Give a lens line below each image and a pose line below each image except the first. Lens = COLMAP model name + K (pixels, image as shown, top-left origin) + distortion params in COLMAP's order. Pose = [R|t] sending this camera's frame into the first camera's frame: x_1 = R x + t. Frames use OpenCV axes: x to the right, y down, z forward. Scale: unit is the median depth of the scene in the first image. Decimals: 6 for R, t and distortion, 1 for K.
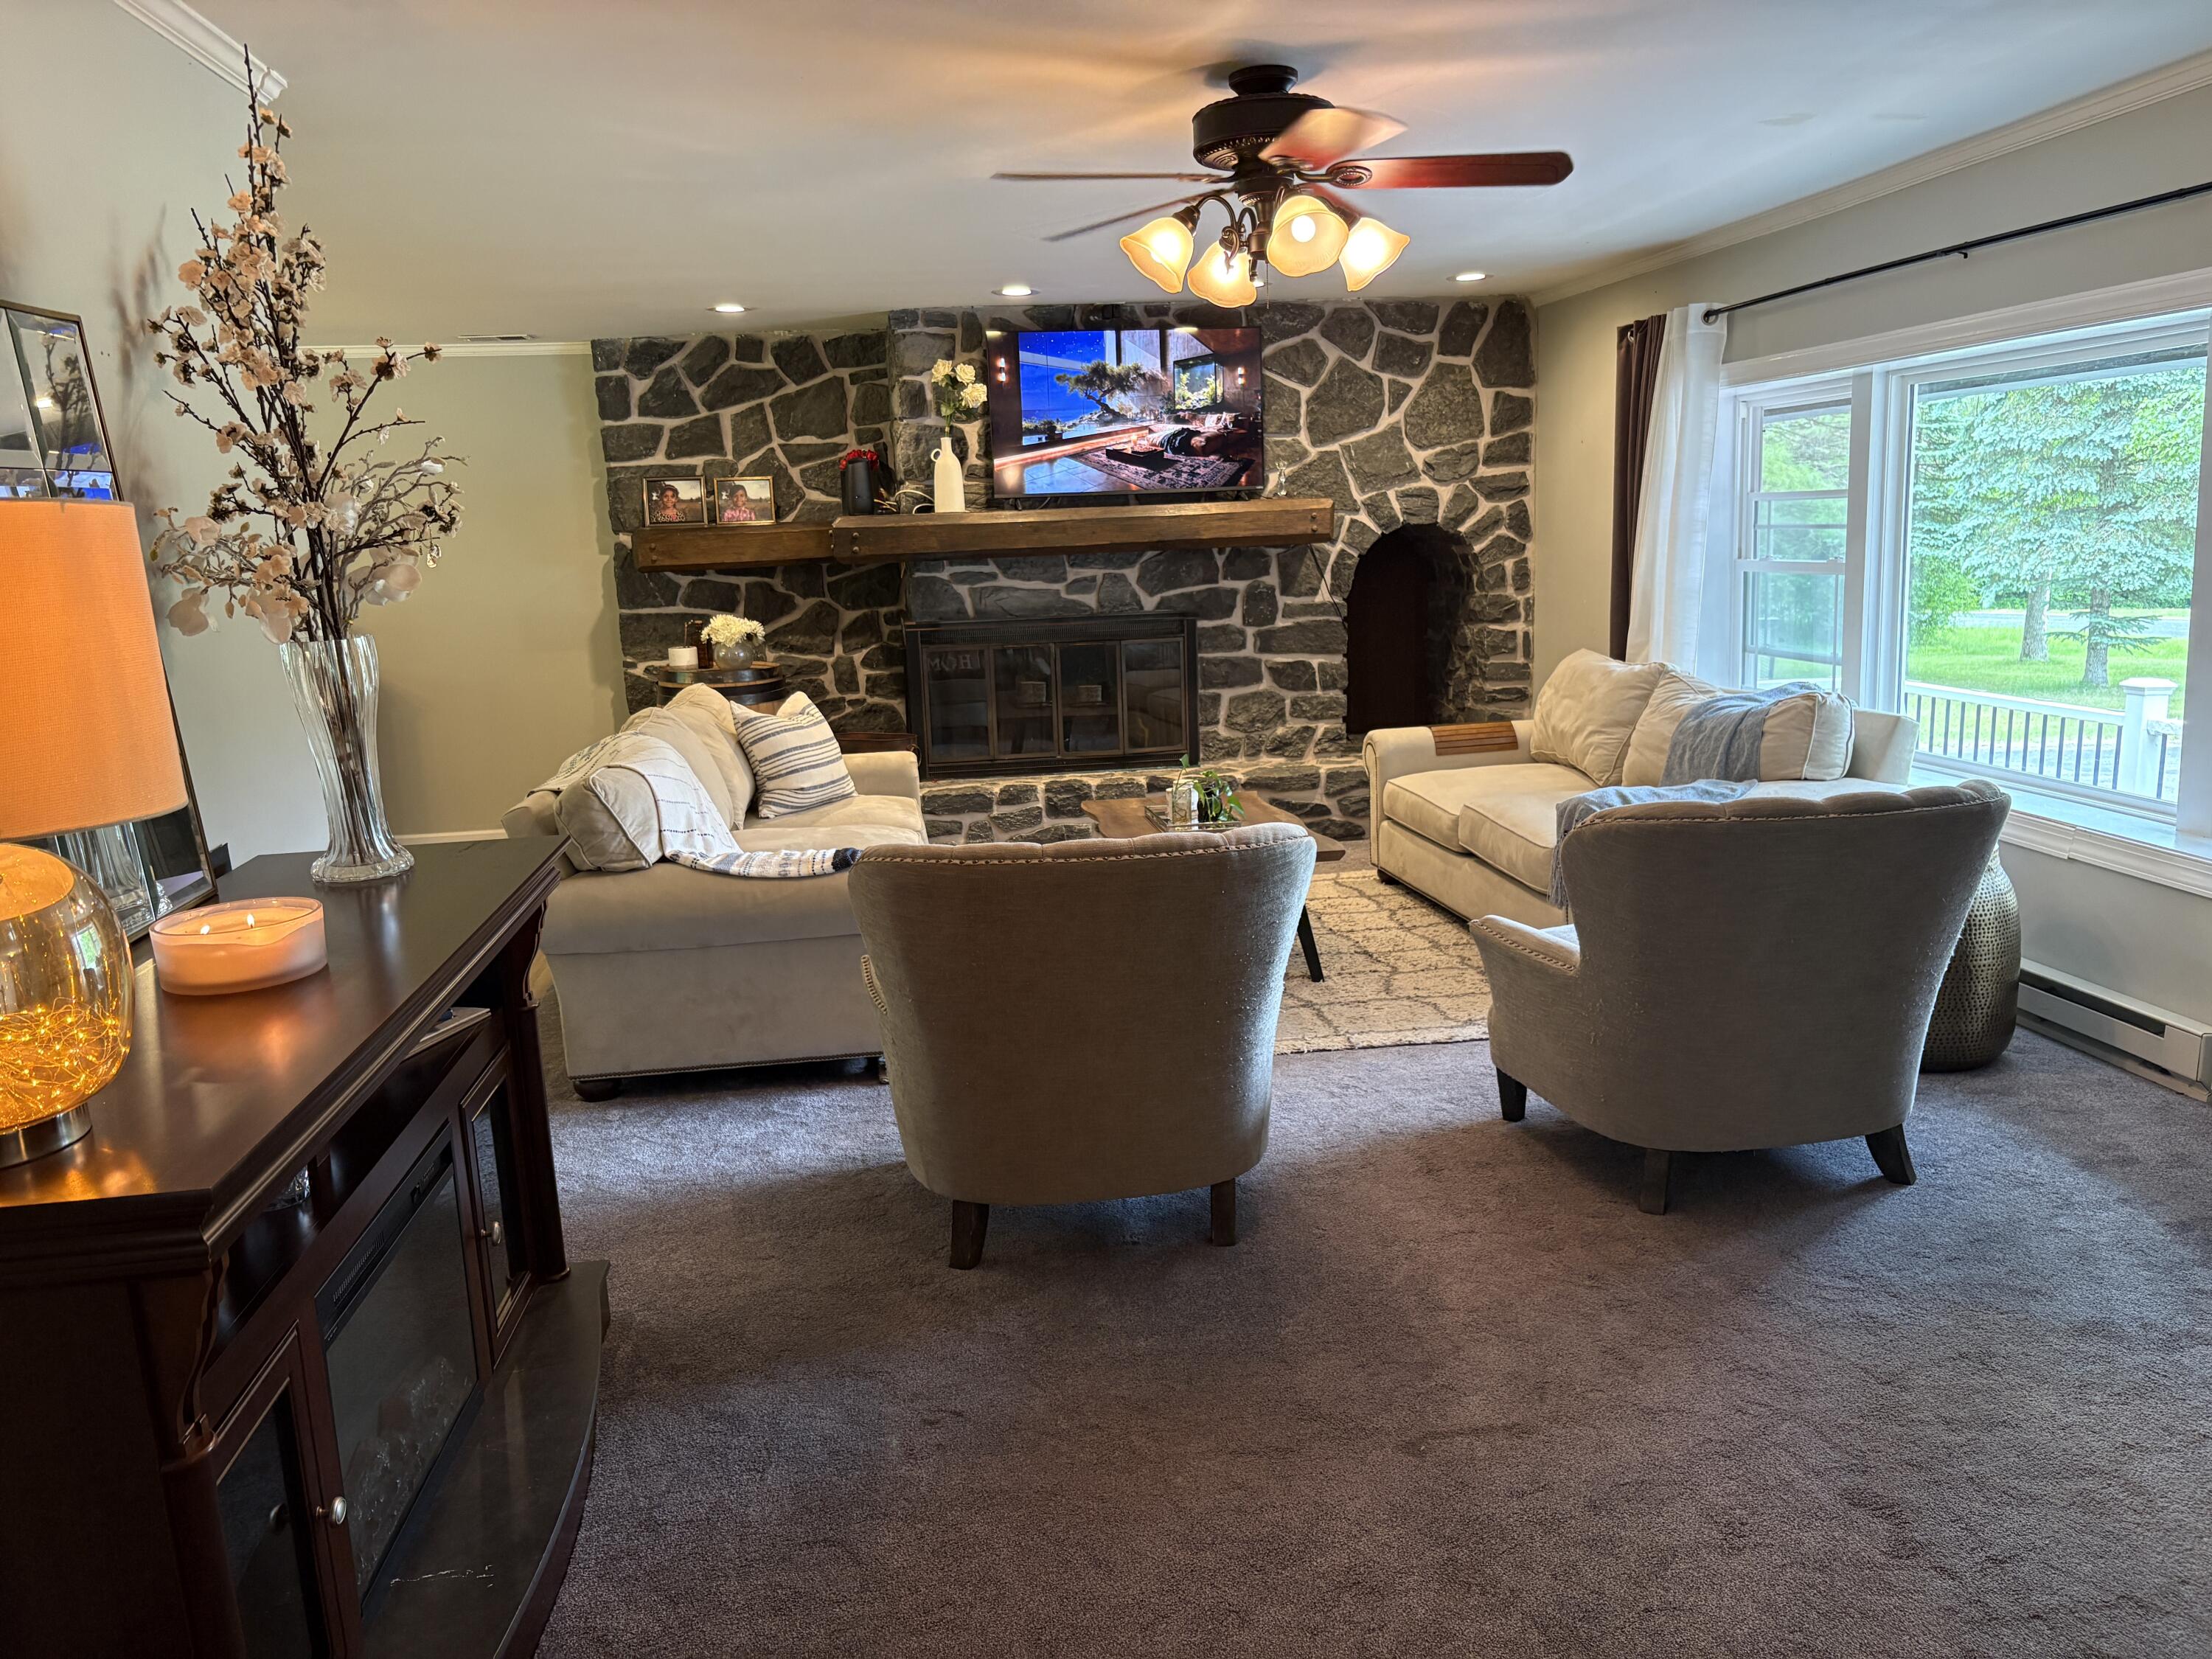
lens RADIAL K [[1677.0, 0, 1099.1], [0, 1677.0, 821.0], [0, 0, 1]] dist [0.105483, -0.155445]
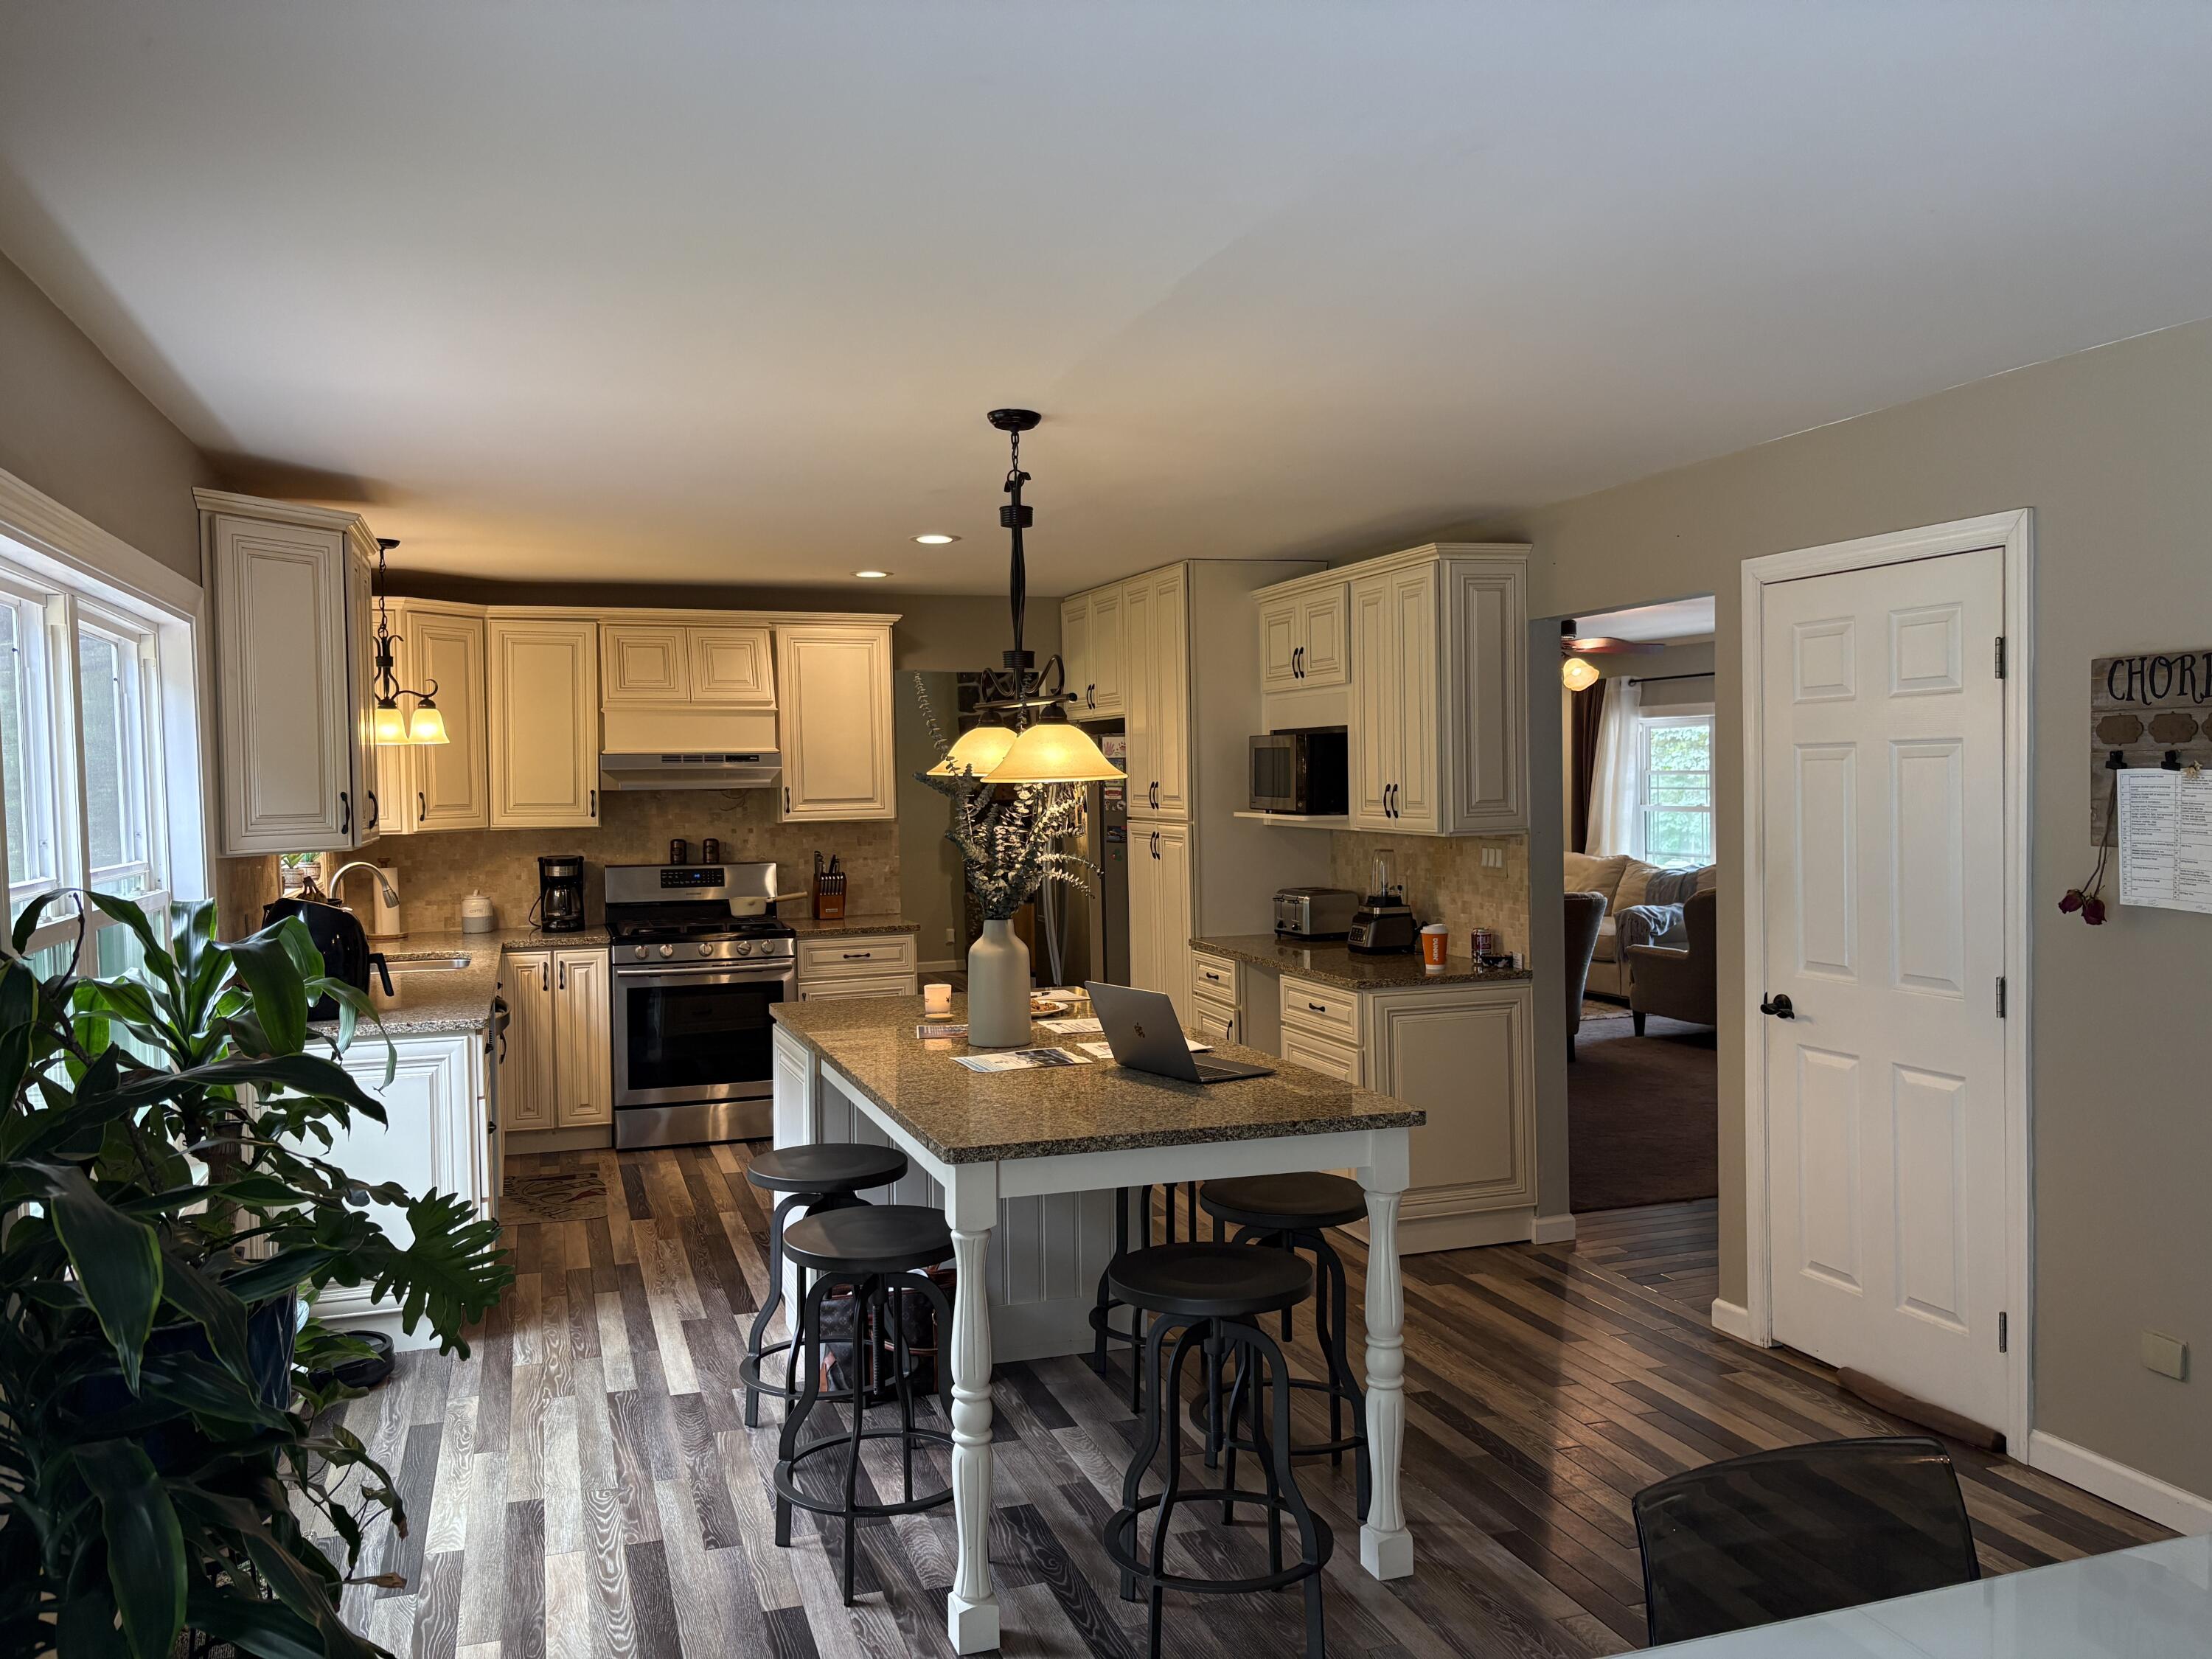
lens RADIAL K [[1677.0, 0, 1099.1], [0, 1677.0, 821.0], [0, 0, 1]] dist [0.105483, -0.155445]
pose [[0.981993, 0.008093, 0.188745, -0.491832], [0.017828, 0.990654, -0.135231, 0.093899], [-0.188075, 0.136161, 0.972670, -0.617448]]
